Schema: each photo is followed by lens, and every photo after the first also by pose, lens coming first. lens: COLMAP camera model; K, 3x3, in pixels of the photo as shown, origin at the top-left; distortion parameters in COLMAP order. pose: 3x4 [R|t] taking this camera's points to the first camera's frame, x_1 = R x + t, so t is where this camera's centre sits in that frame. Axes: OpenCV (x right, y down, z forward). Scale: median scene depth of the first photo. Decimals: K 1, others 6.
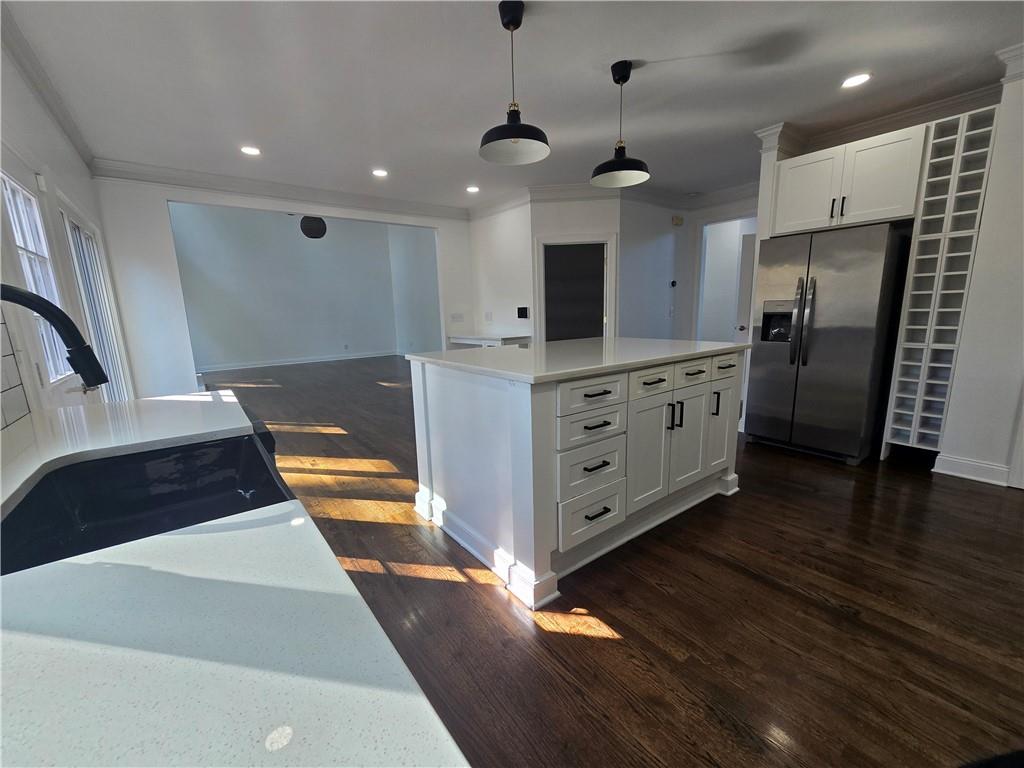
lens RADIAL K [[418.7, 0, 514.7], [0, 418.7, 386.0], [0, 0, 1]] dist [0.010294, 0.002331]
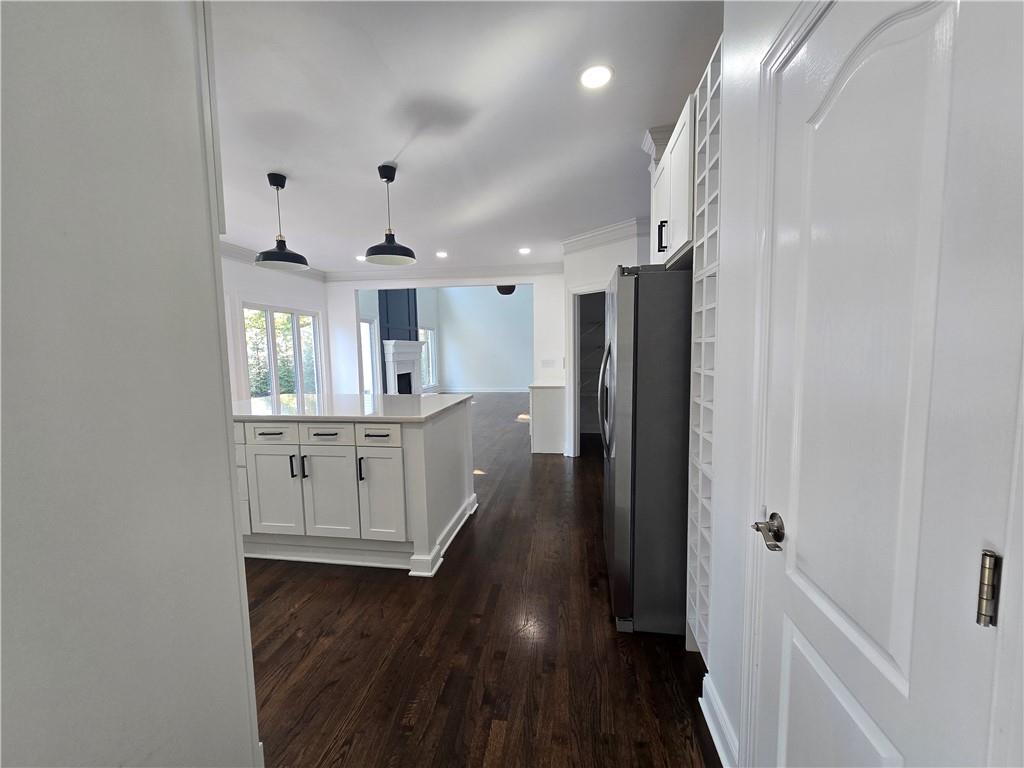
lens RADIAL K [[418.7, 0, 514.9], [0, 418.7, 388.1], [0, 0, 1]] dist [0.010294, 0.002331]
pose [[0.697219, 0.085834, -0.711701, 1.552078], [-0.136280, 0.990571, -0.014040, -0.203848], [0.703785, 0.106780, 0.702342, 0.548157]]
